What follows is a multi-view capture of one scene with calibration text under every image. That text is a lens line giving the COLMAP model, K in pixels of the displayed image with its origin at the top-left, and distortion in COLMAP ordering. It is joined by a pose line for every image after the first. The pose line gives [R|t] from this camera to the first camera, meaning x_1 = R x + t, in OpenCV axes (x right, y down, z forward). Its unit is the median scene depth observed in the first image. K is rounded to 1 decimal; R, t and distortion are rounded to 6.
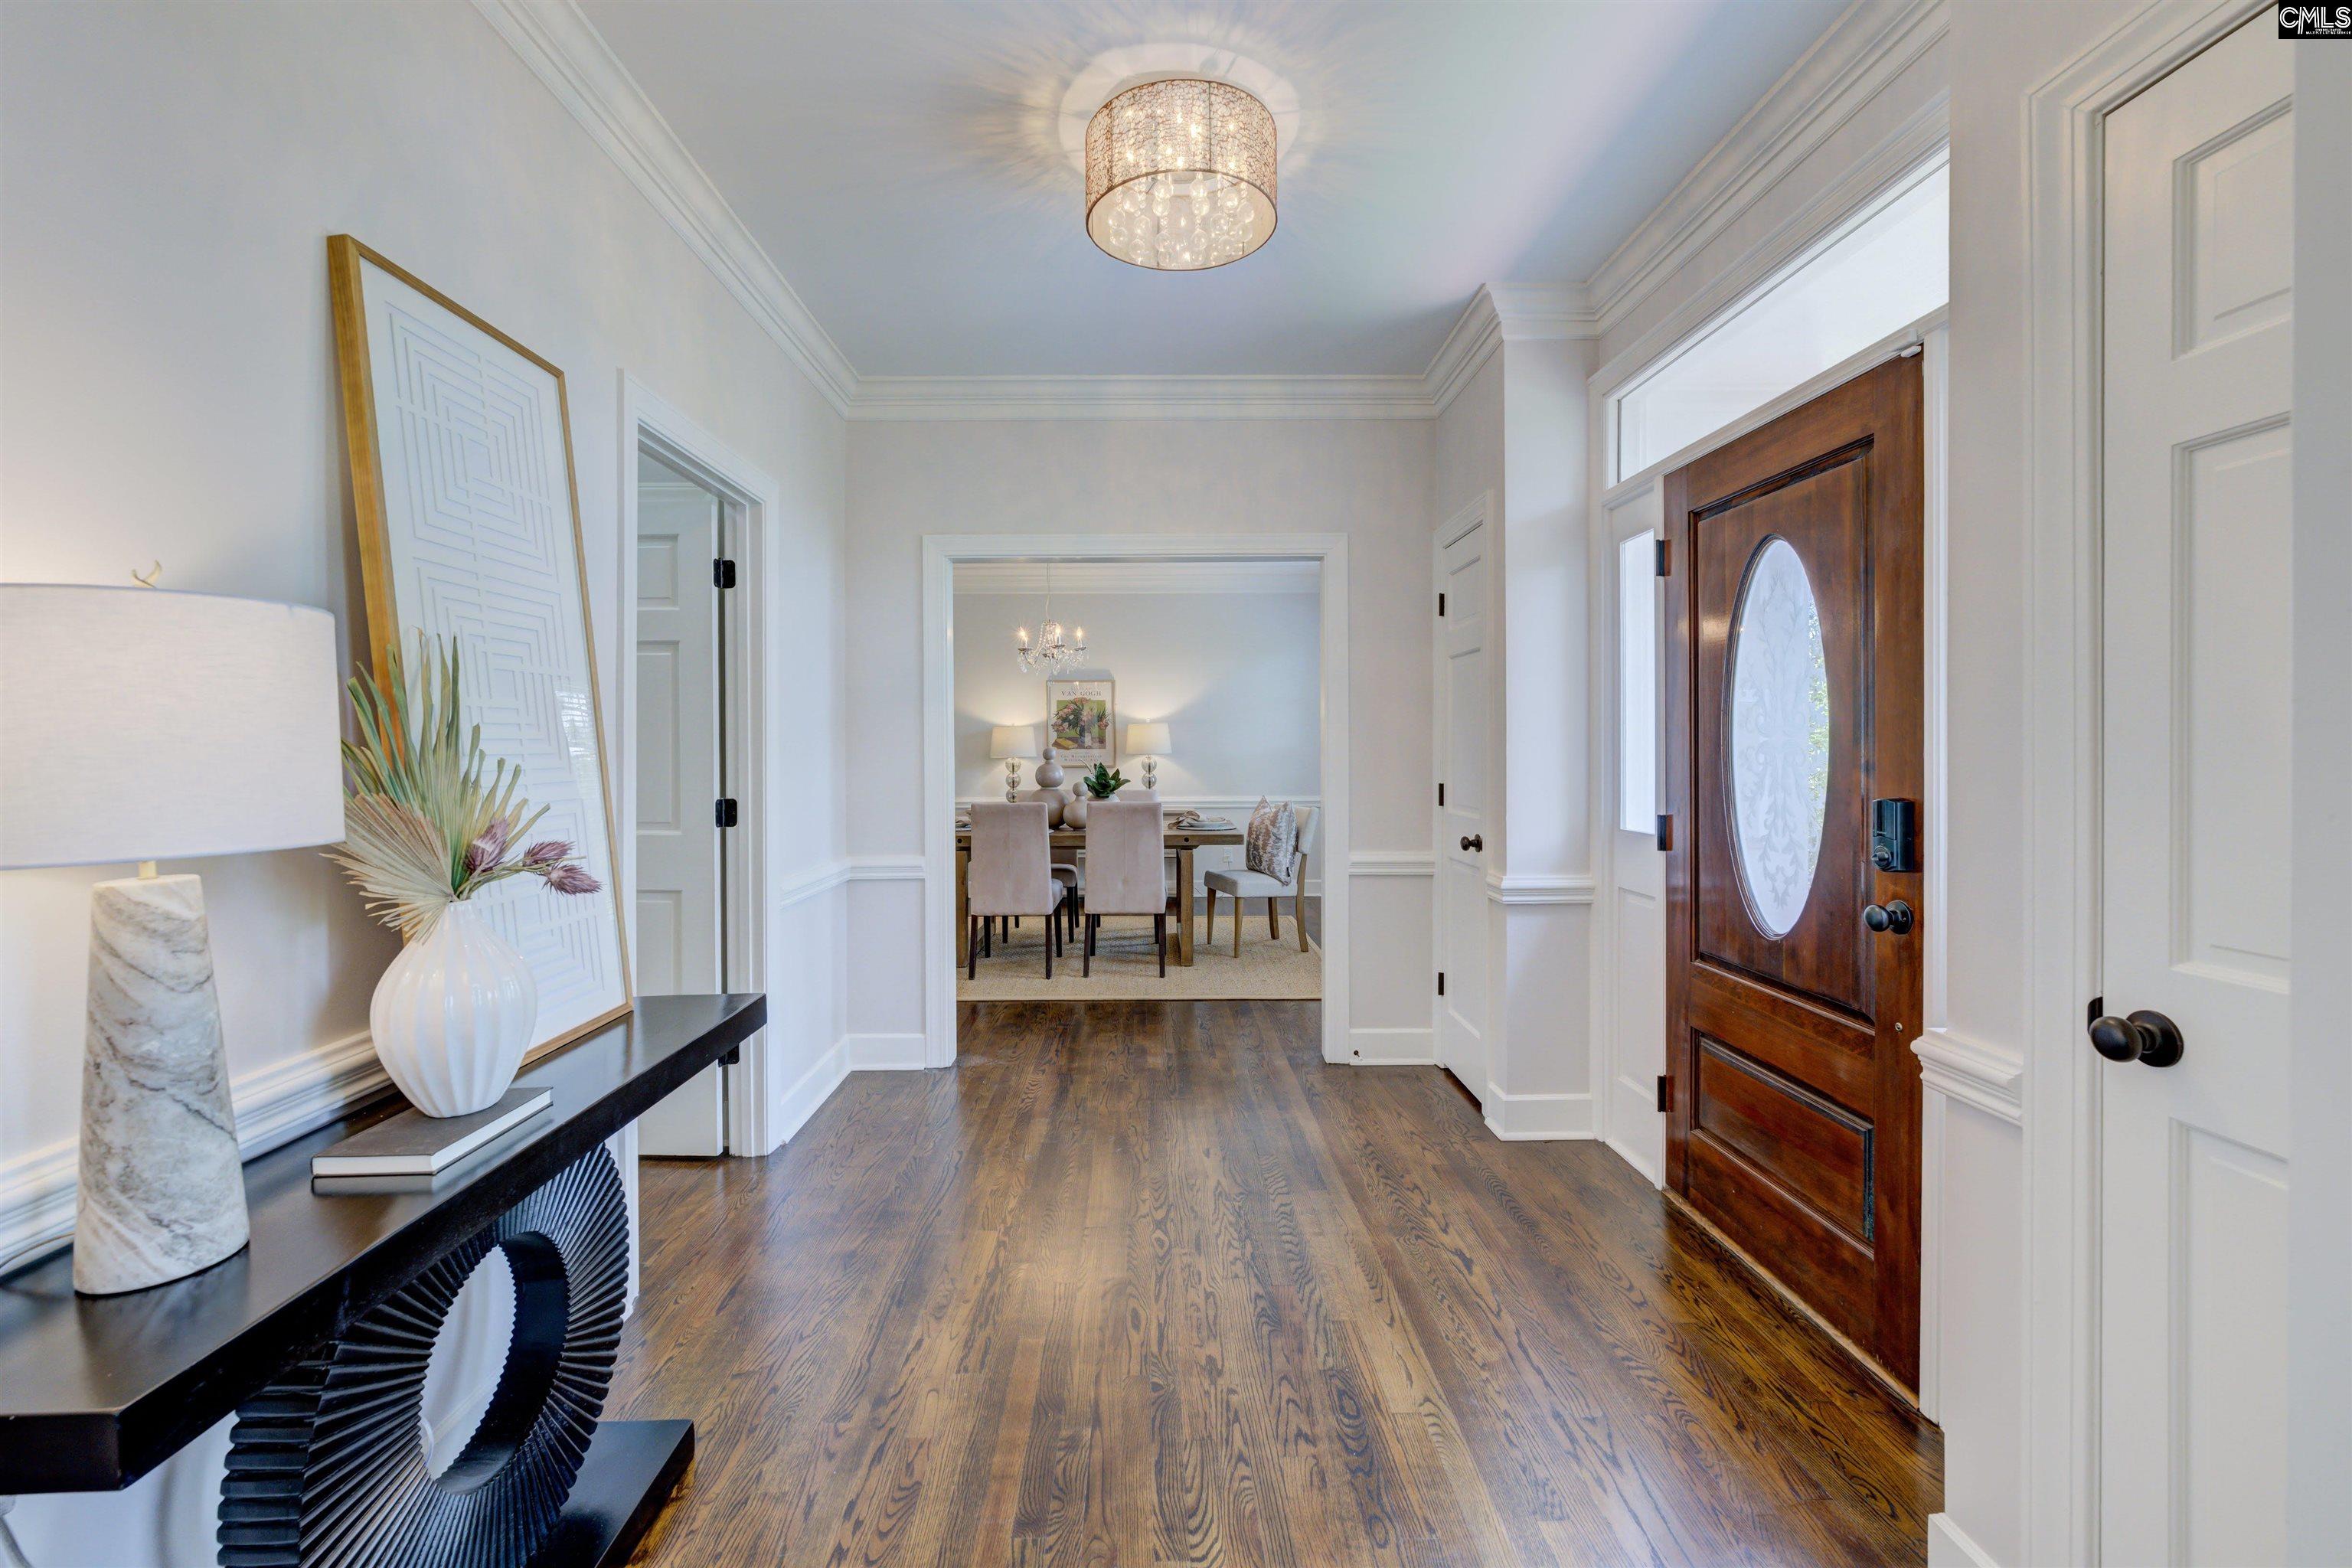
lens RADIAL K [[944.7, 0, 1173.2], [0, 944.7, 769.6], [0, 0, 1]] dist [0.001572, 0.001167]
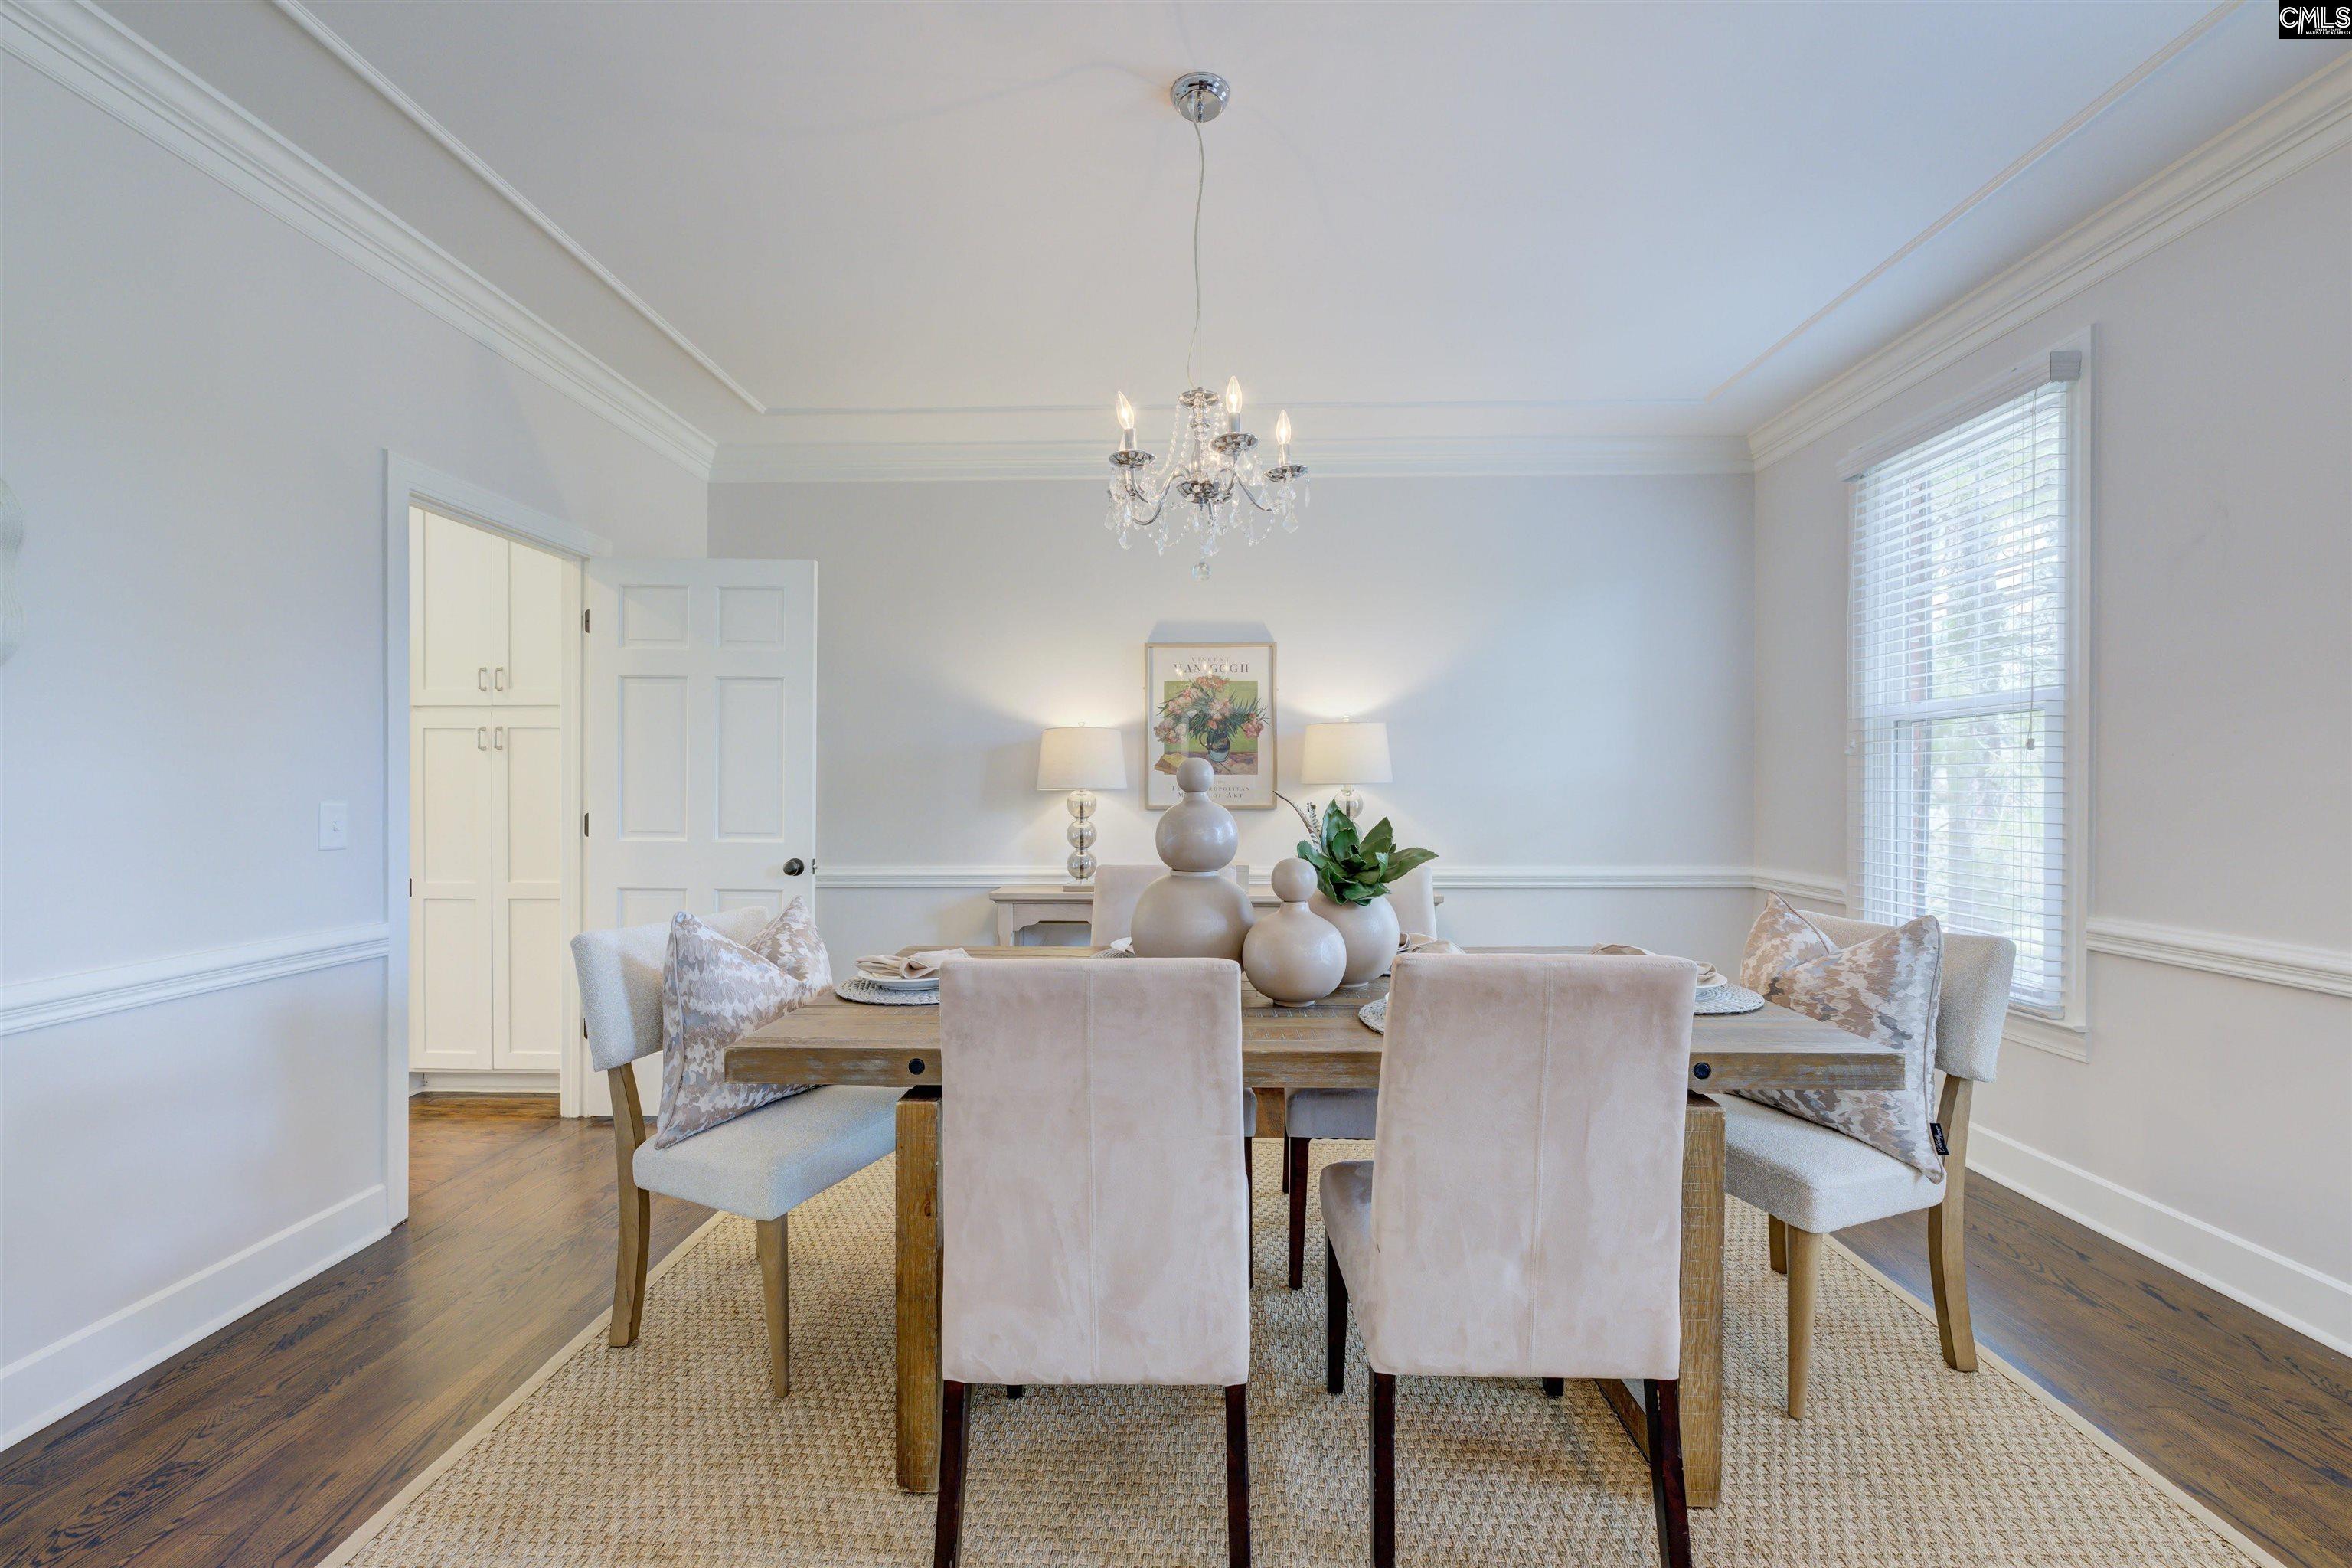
lens RADIAL K [[944.7, 0, 1175.0], [0, 944.7, 788.9], [0, 0, 1]] dist [0.001572, 0.001167]
pose [[0.998396, -0.001087, -0.056608, -0.089363], [-0.000028, 0.999806, -0.019693, -0.003584], [0.056619, 0.019663, 0.998202, 0.489259]]
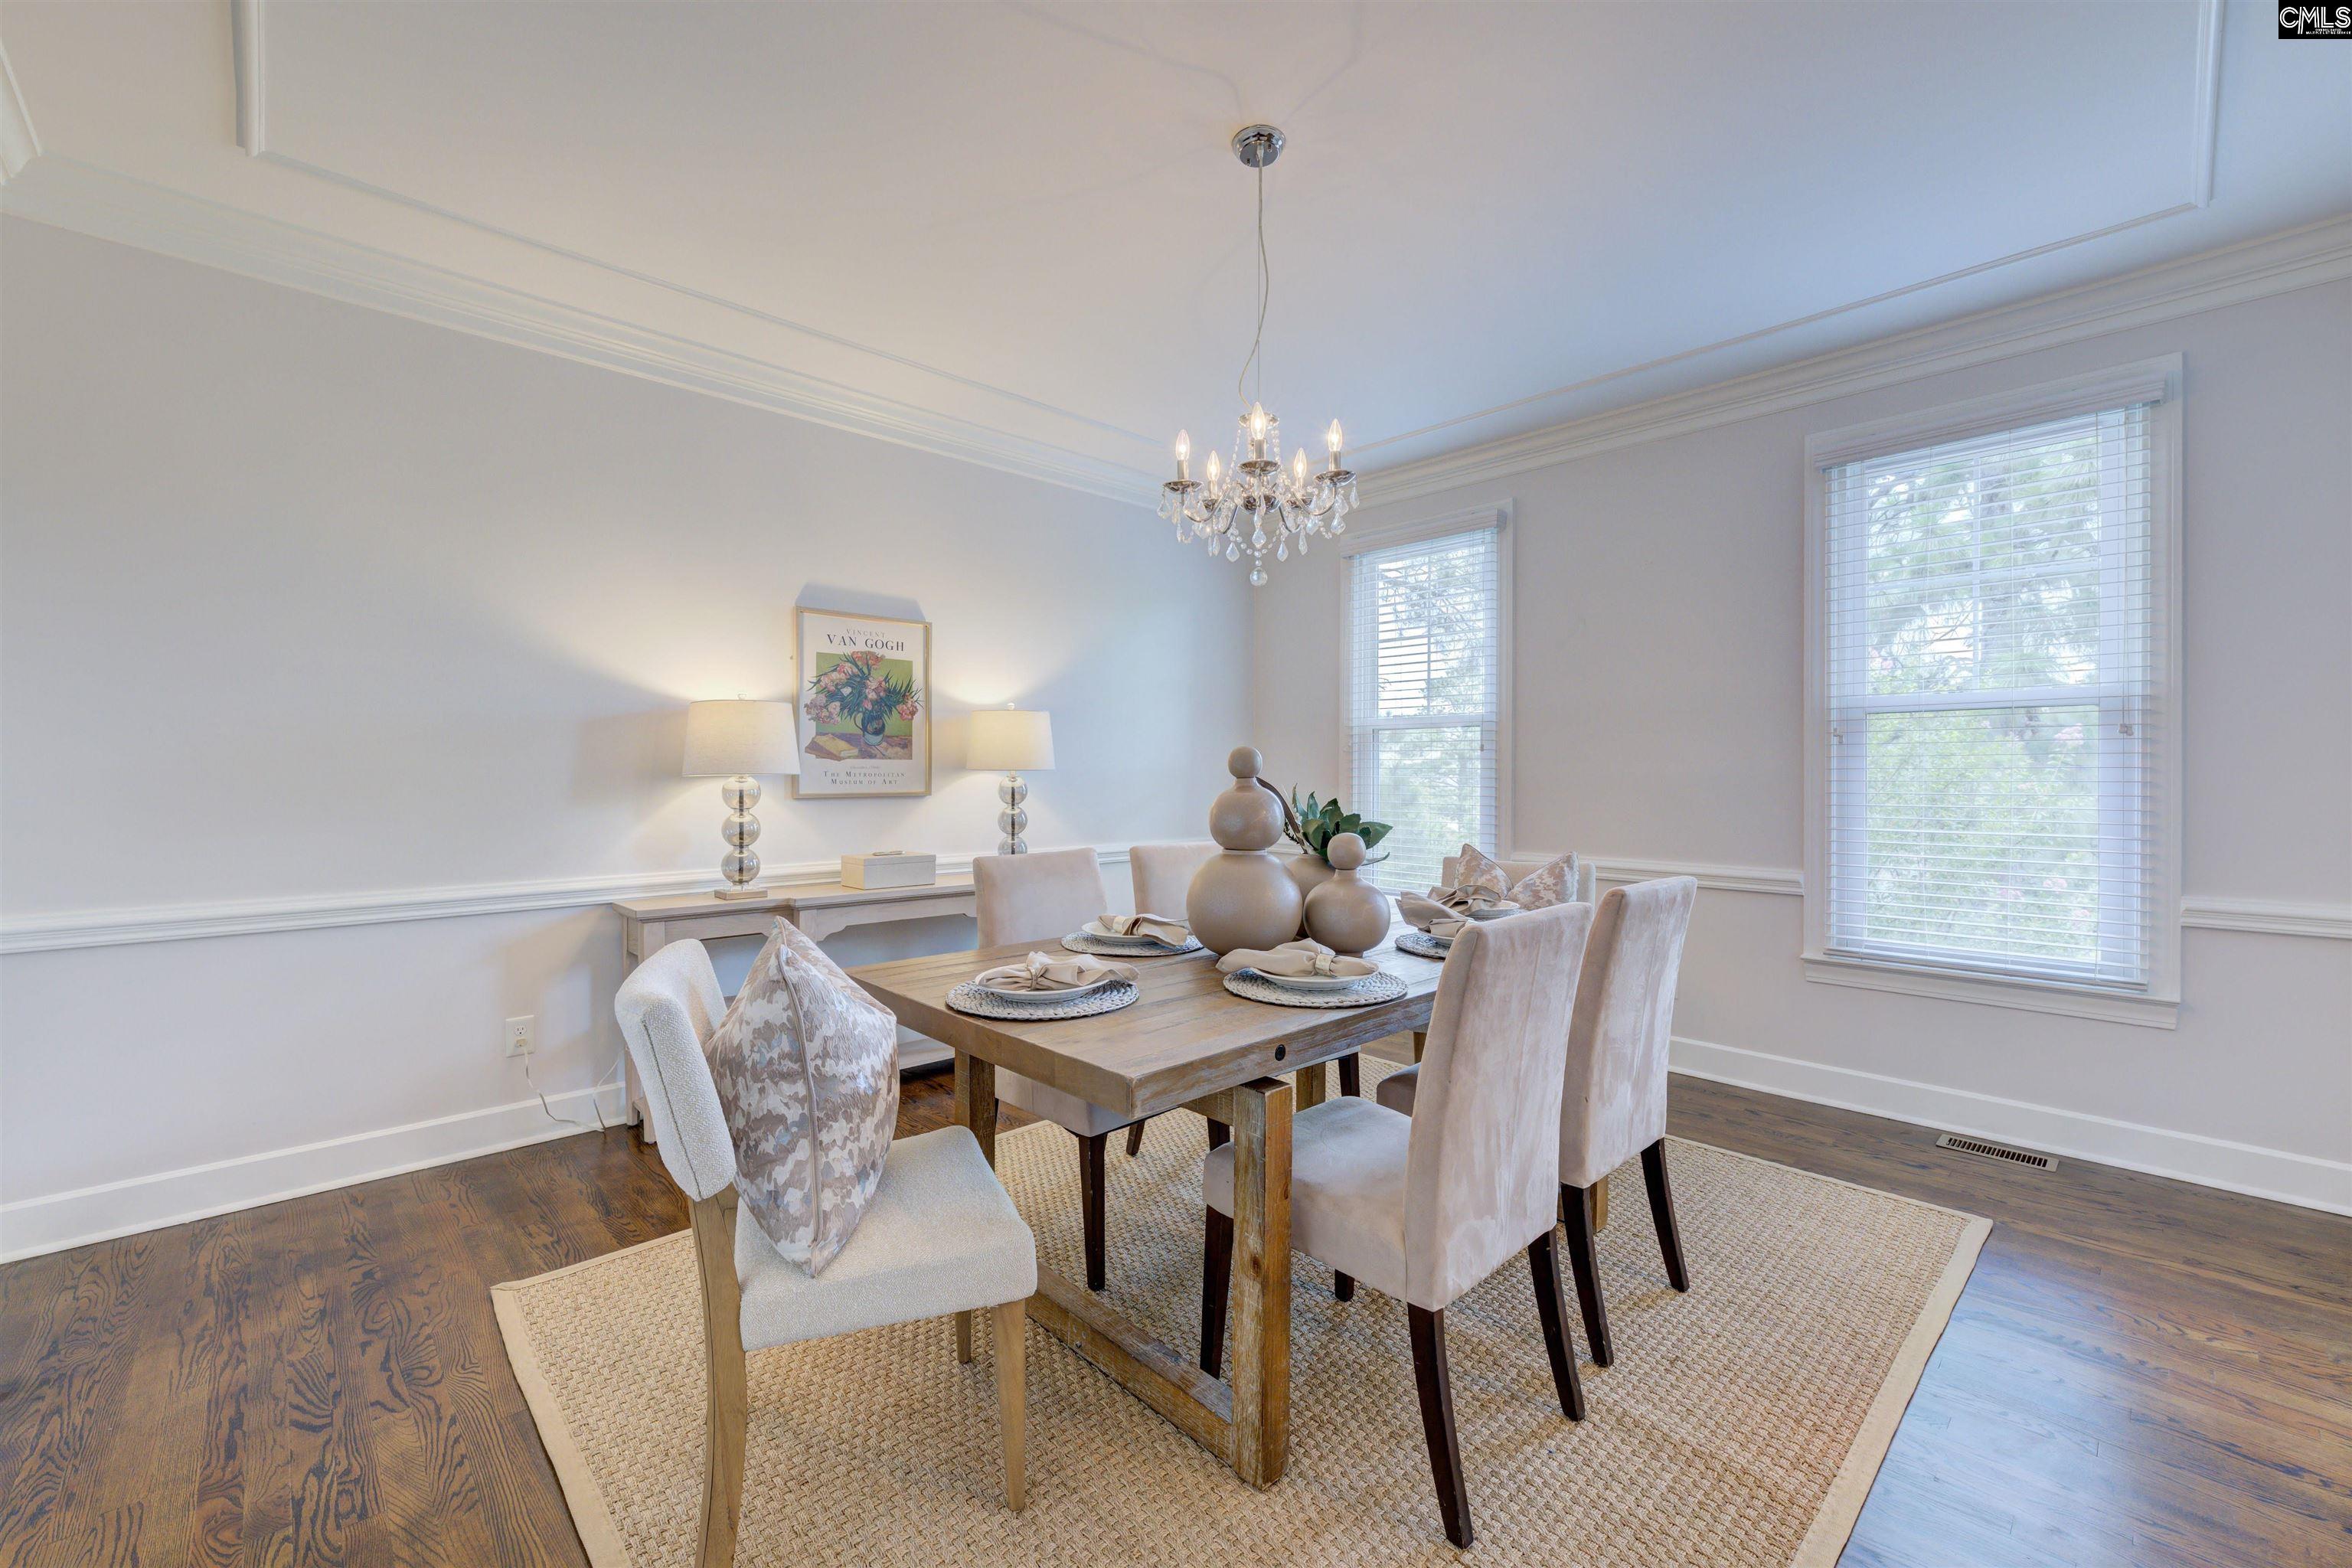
lens RADIAL K [[944.7, 0, 1163.9], [0, 944.7, 777.6], [0, 0, 1]] dist [0.001572, 0.001167]
pose [[0.754733, -0.001311, 0.656031, -0.303225], [0.012704, 0.999840, -0.012617, -0.004410], [-0.655909, 0.017857, 0.754629, 0.552552]]
